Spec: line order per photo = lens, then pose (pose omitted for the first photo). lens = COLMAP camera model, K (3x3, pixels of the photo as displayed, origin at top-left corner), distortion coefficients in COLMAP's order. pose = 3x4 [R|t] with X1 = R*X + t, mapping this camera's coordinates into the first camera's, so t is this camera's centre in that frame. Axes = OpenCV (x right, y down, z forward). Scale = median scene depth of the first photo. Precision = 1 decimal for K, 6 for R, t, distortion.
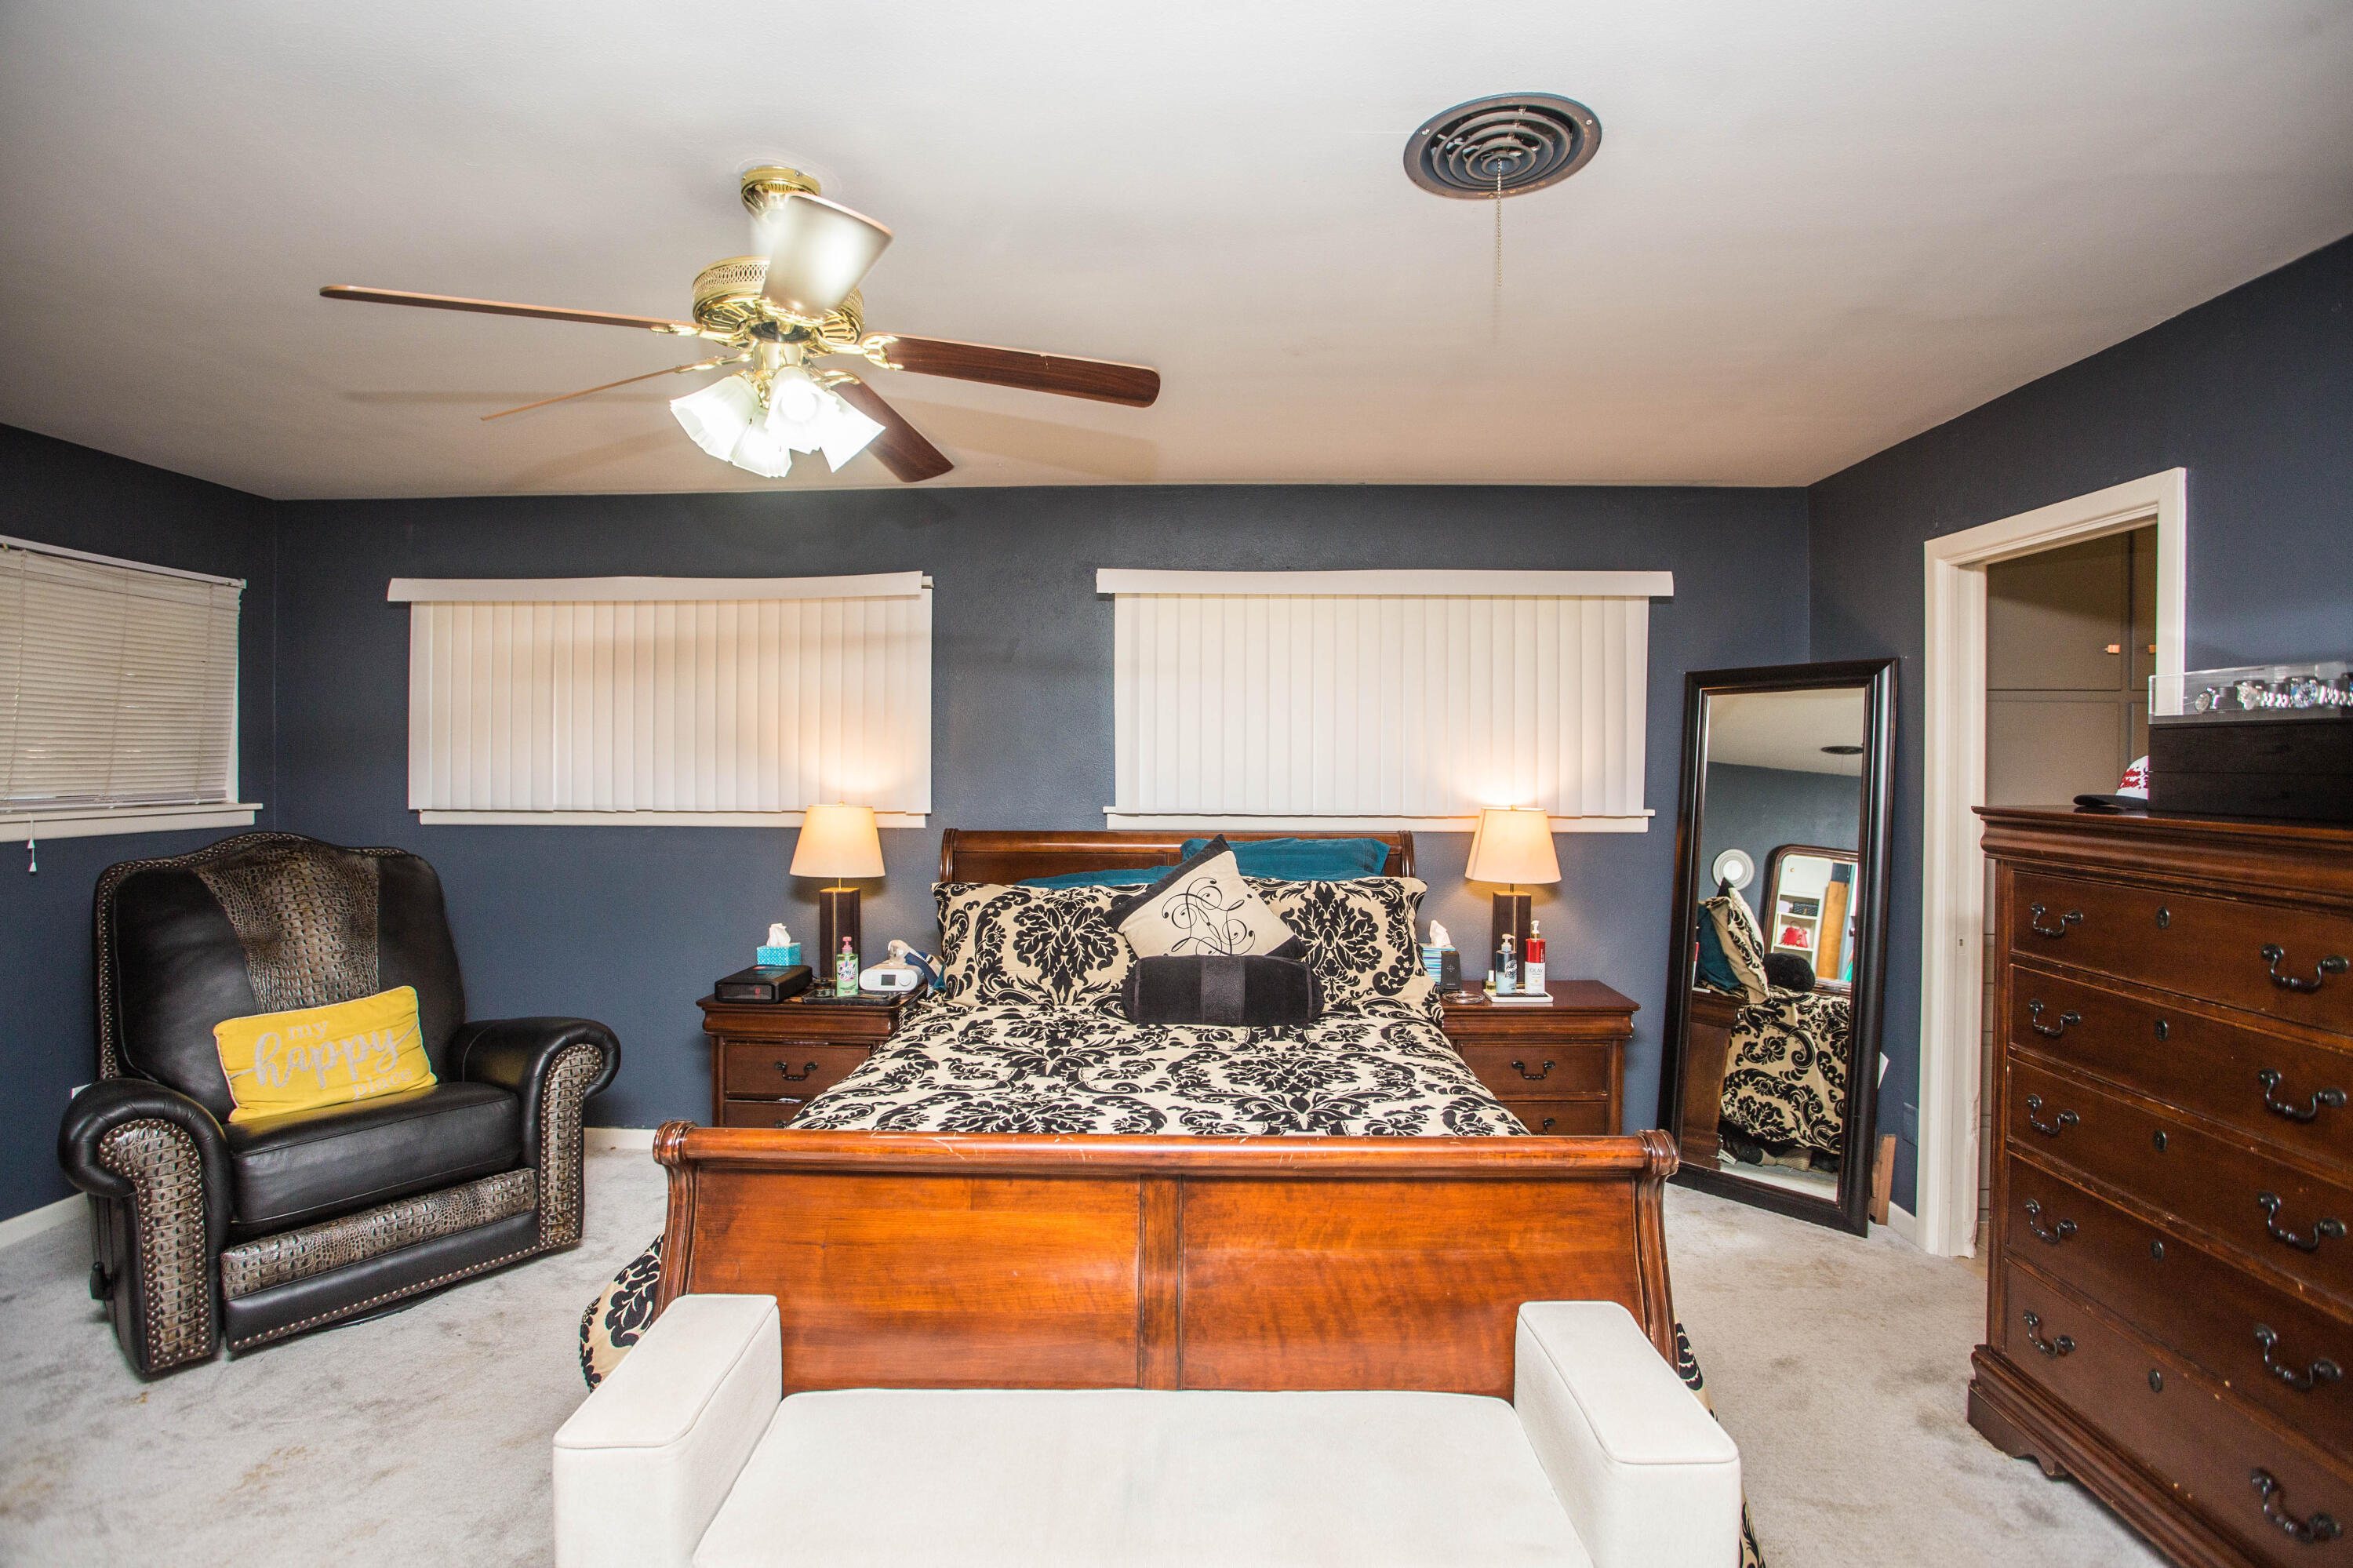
lens RADIAL K [[1144.7, 0, 1168.6], [0, 1144.7, 778.7], [0, 0, 1]] dist [-0.079618, 0.036427]
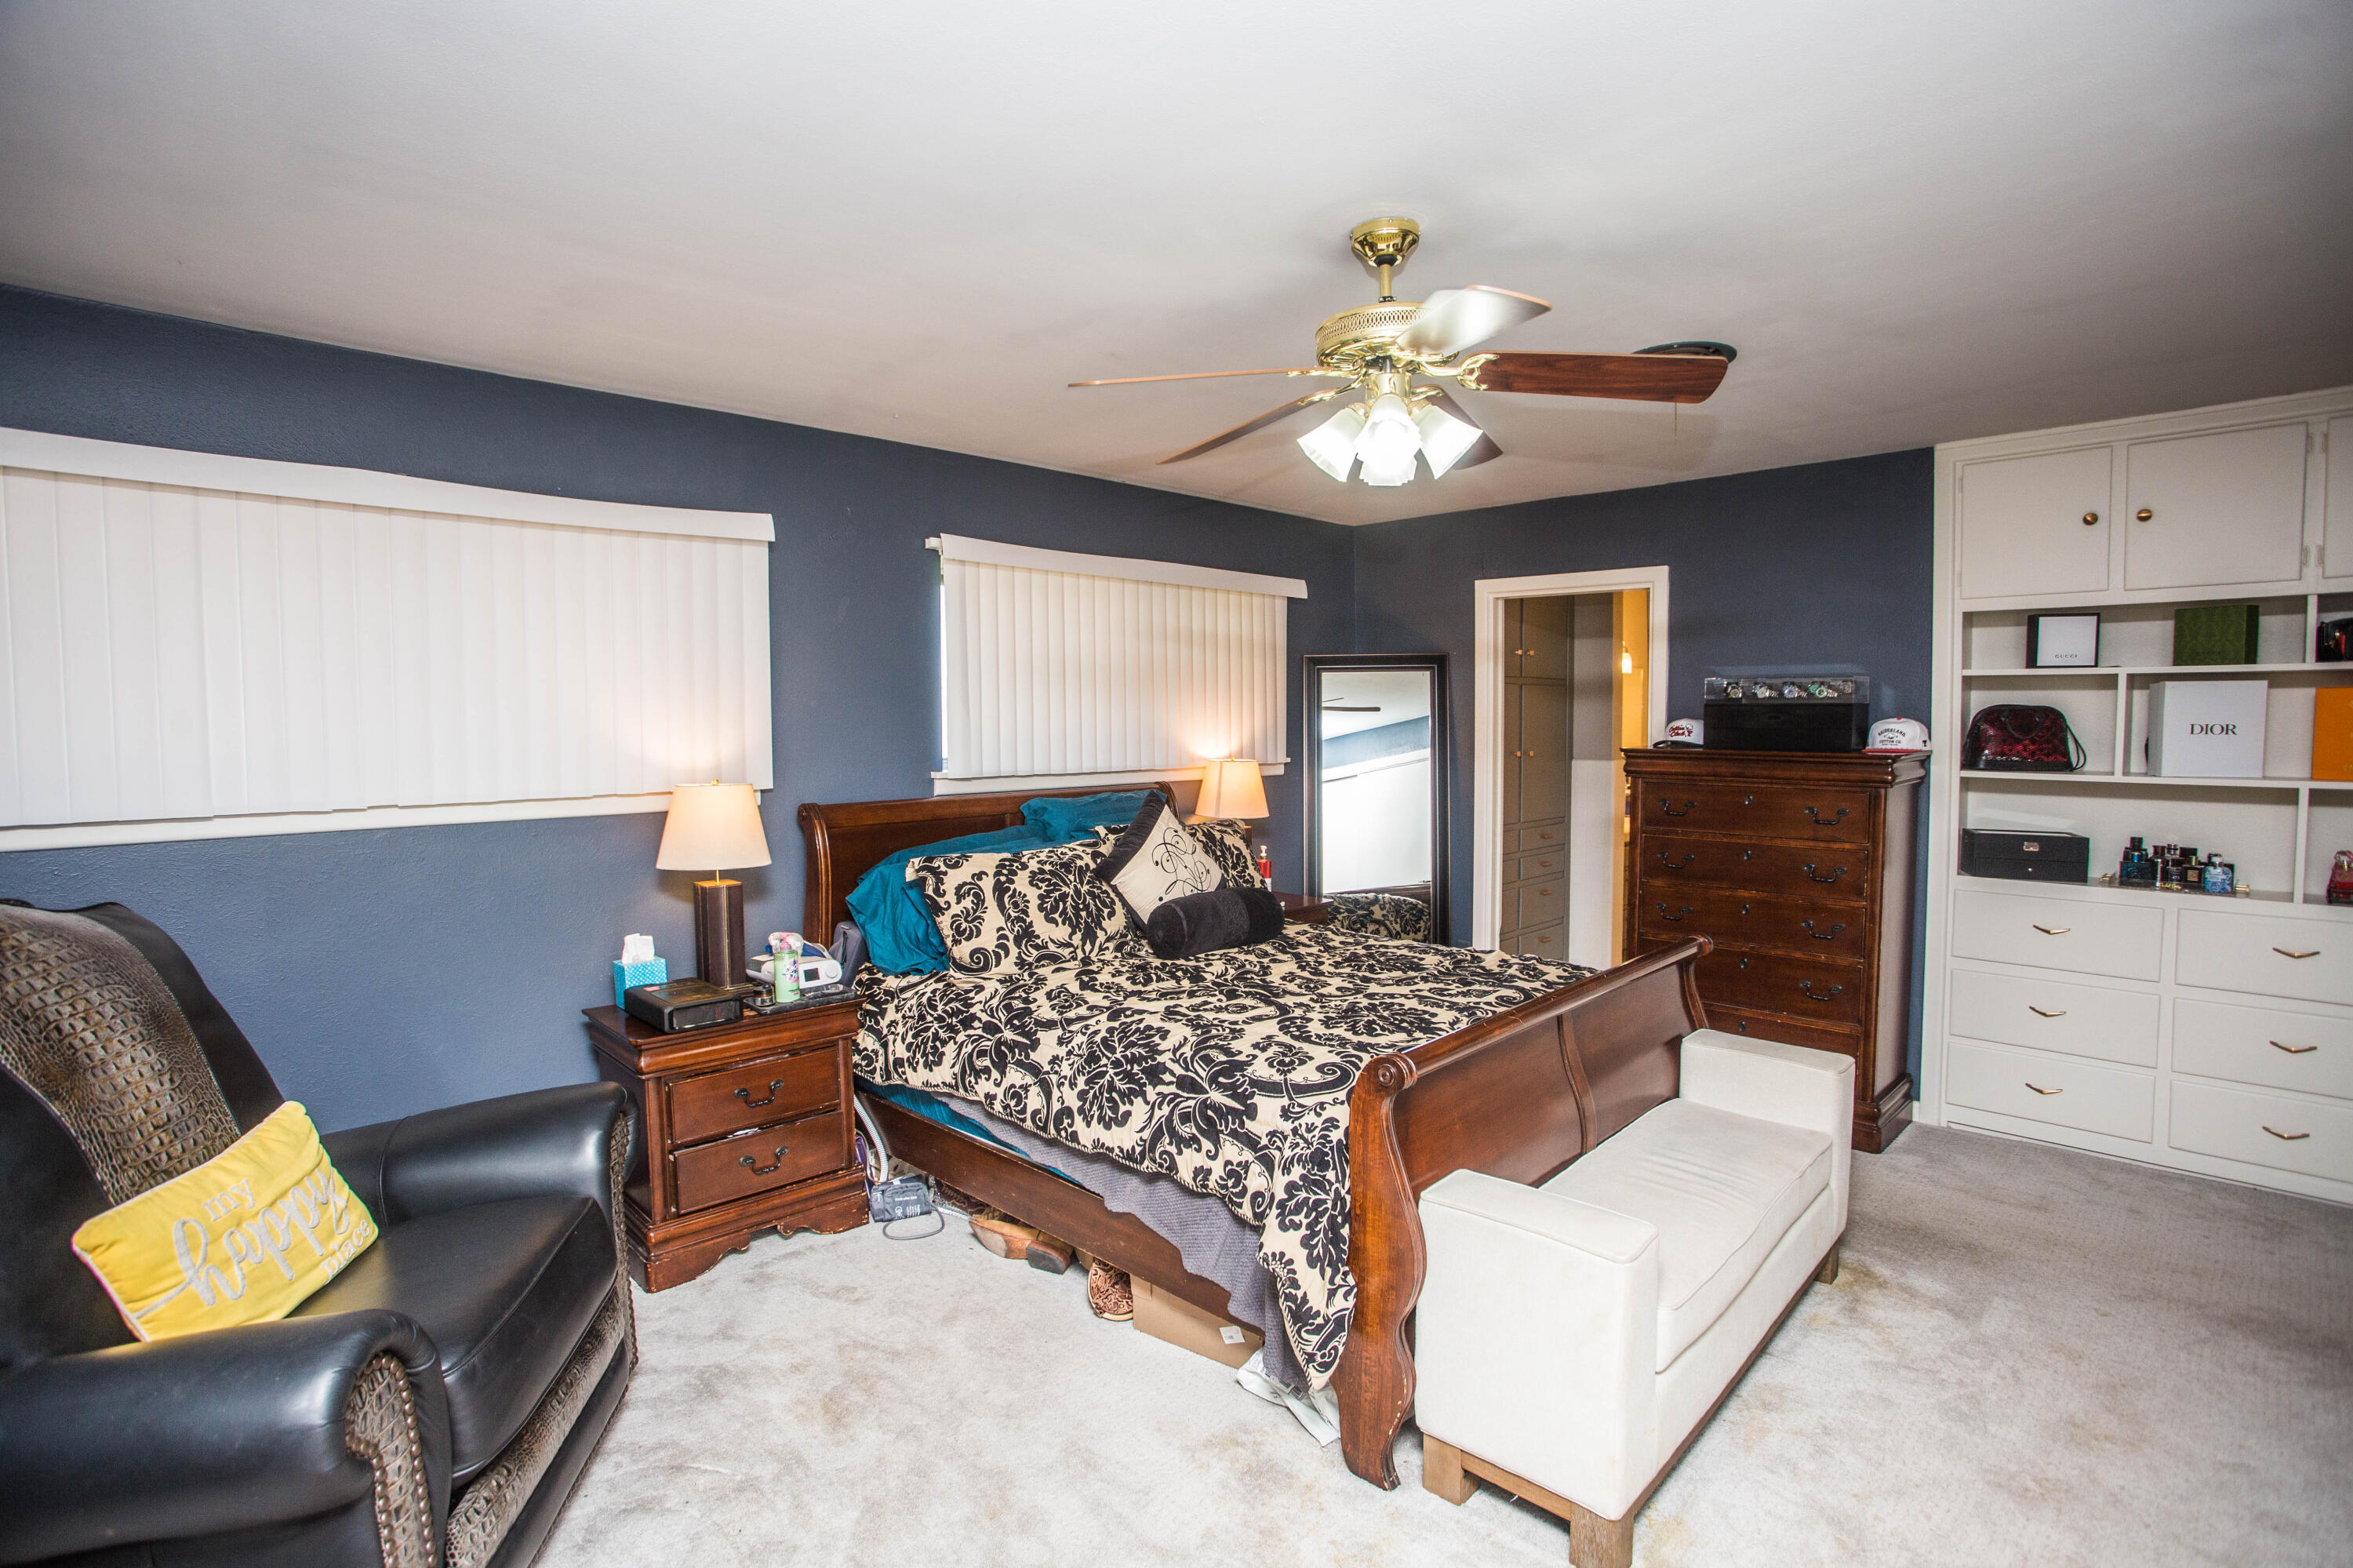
lens RADIAL K [[1144.7, 0, 1168.6], [0, 1144.7, 778.7], [0, 0, 1]] dist [-0.079618, 0.036427]
pose [[0.684969, -0.046626, 0.727079, -0.795780], [0.015805, 0.998666, 0.049152, -0.019548], [-0.728401, -0.022177, 0.684793, 0.211984]]
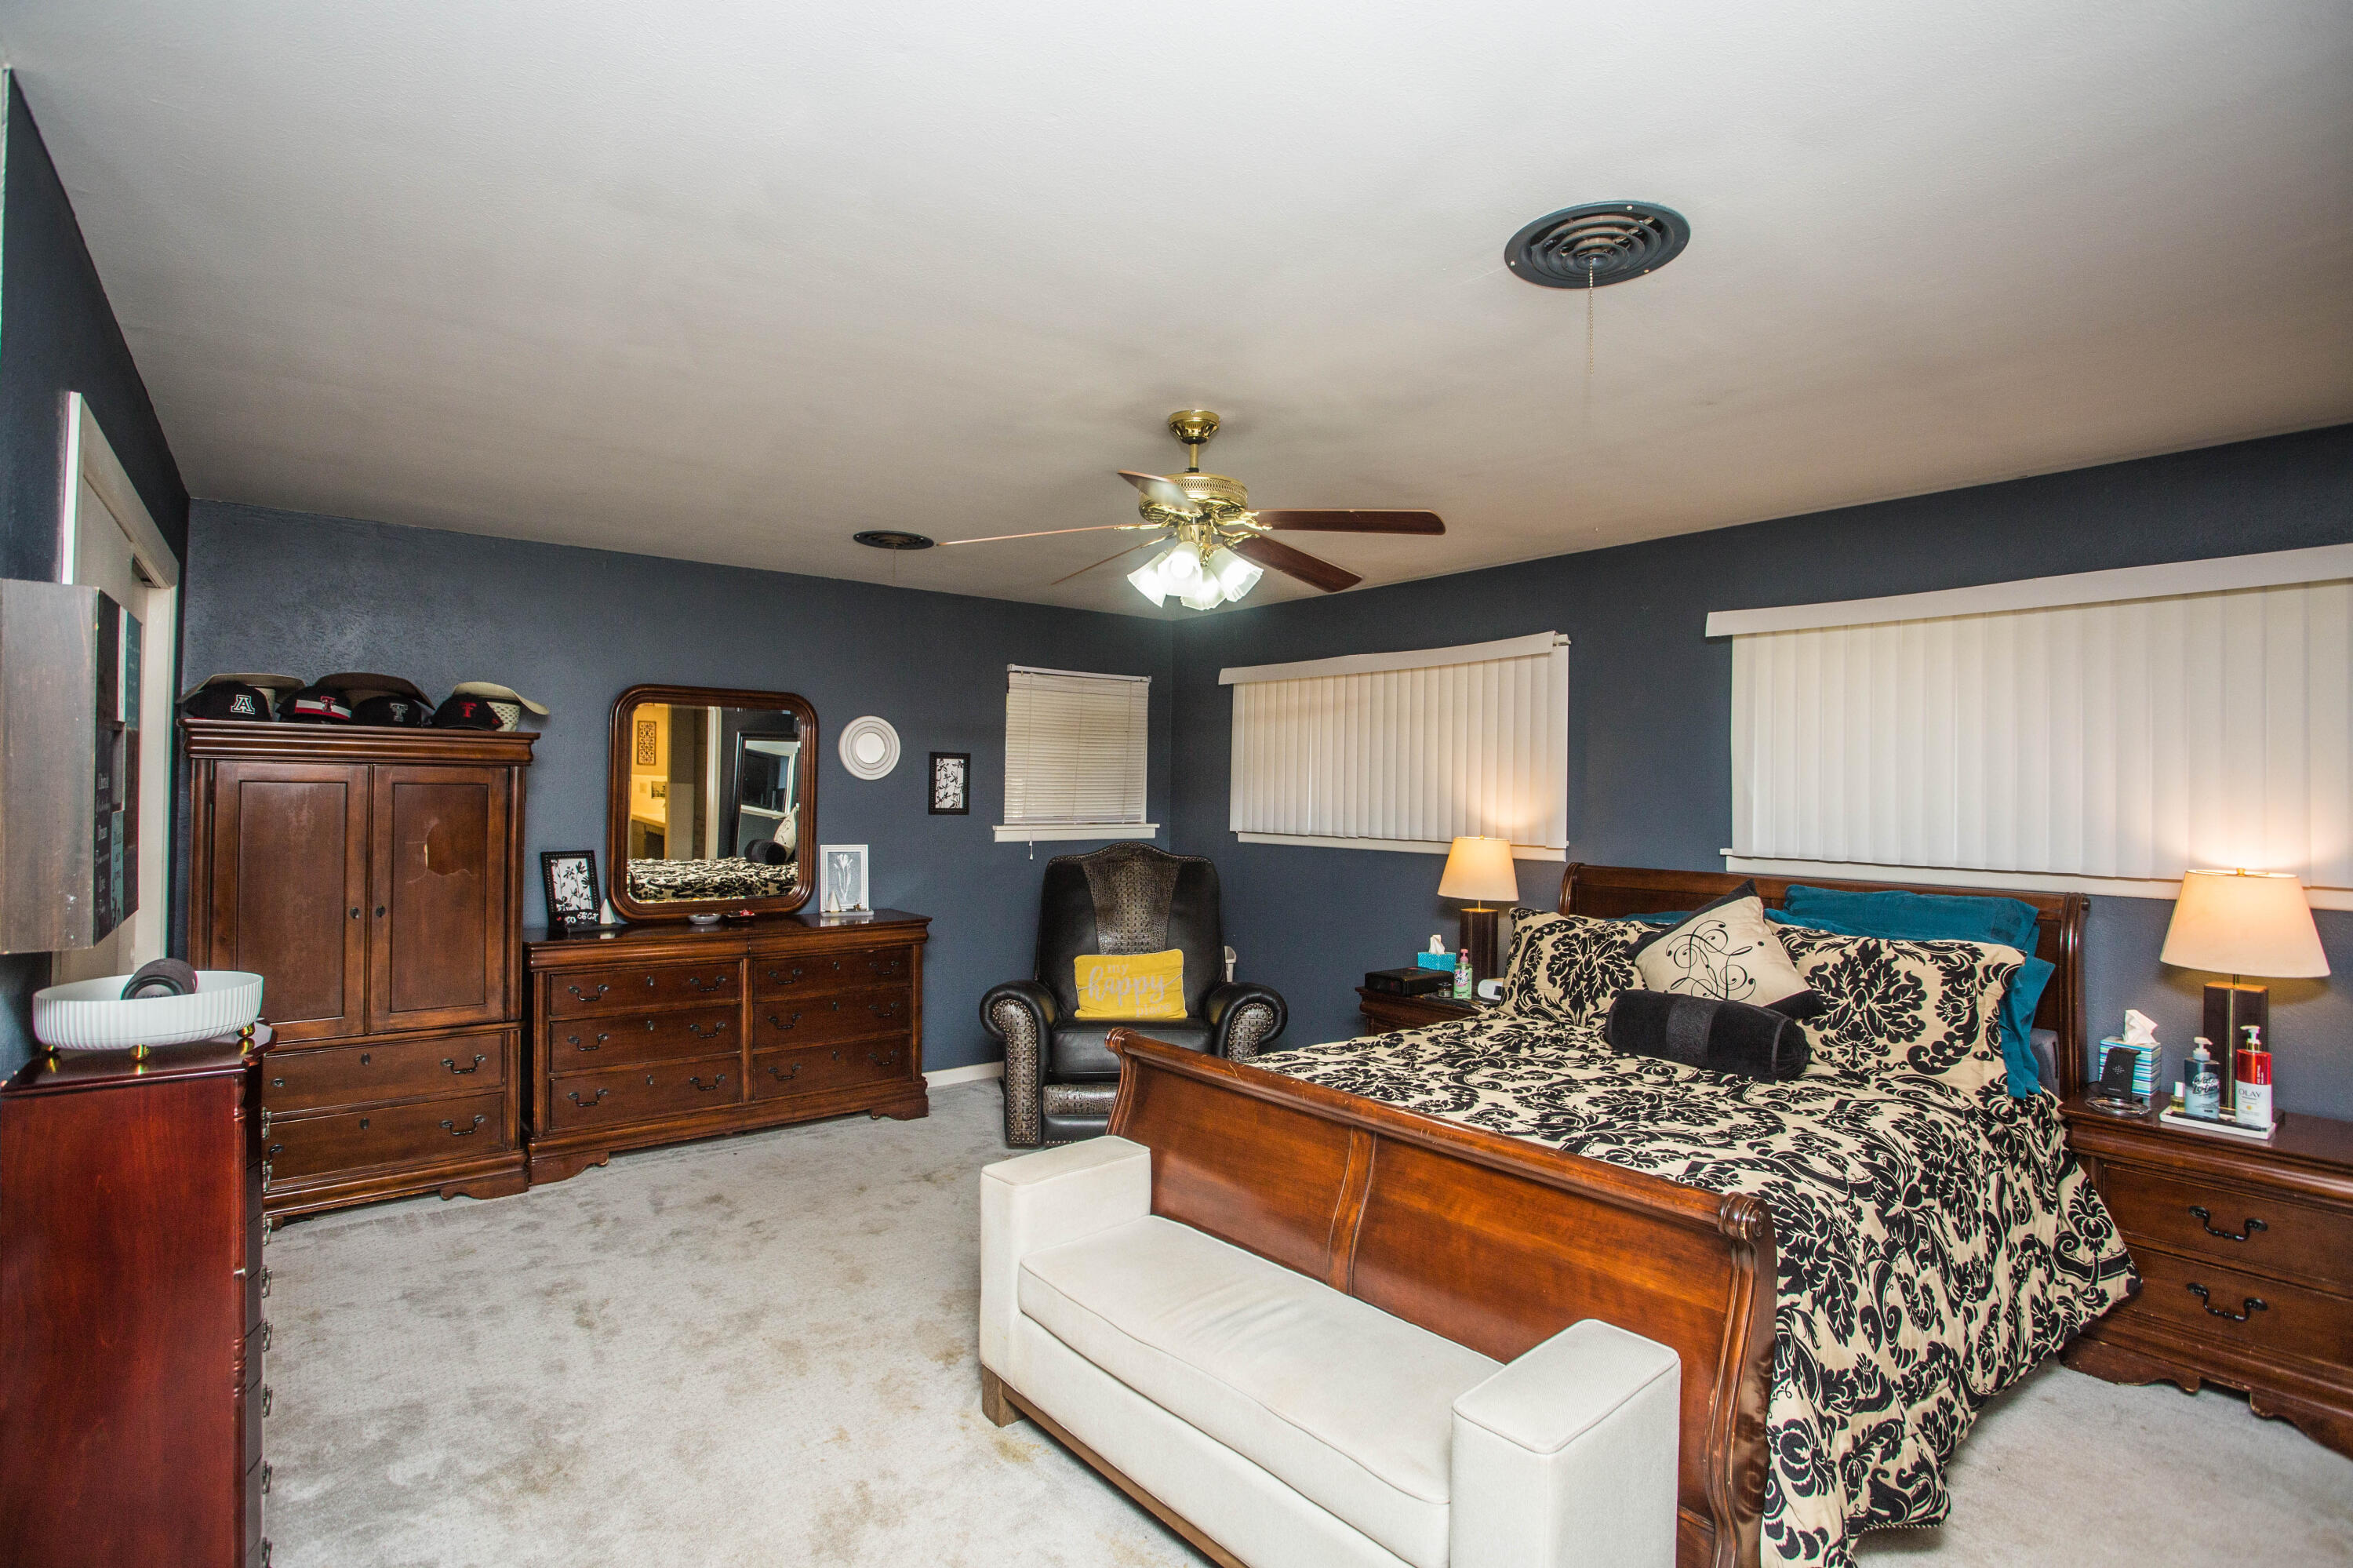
lens RADIAL K [[1144.7, 0, 1168.6], [0, 1144.7, 778.7], [0, 0, 1]] dist [-0.079618, 0.036427]
pose [[0.648446, -0.003326, -0.761254, 0.467856], [-0.019248, 0.999599, -0.020763, -0.008220], [0.761018, 0.028117, 0.648122, -0.005839]]
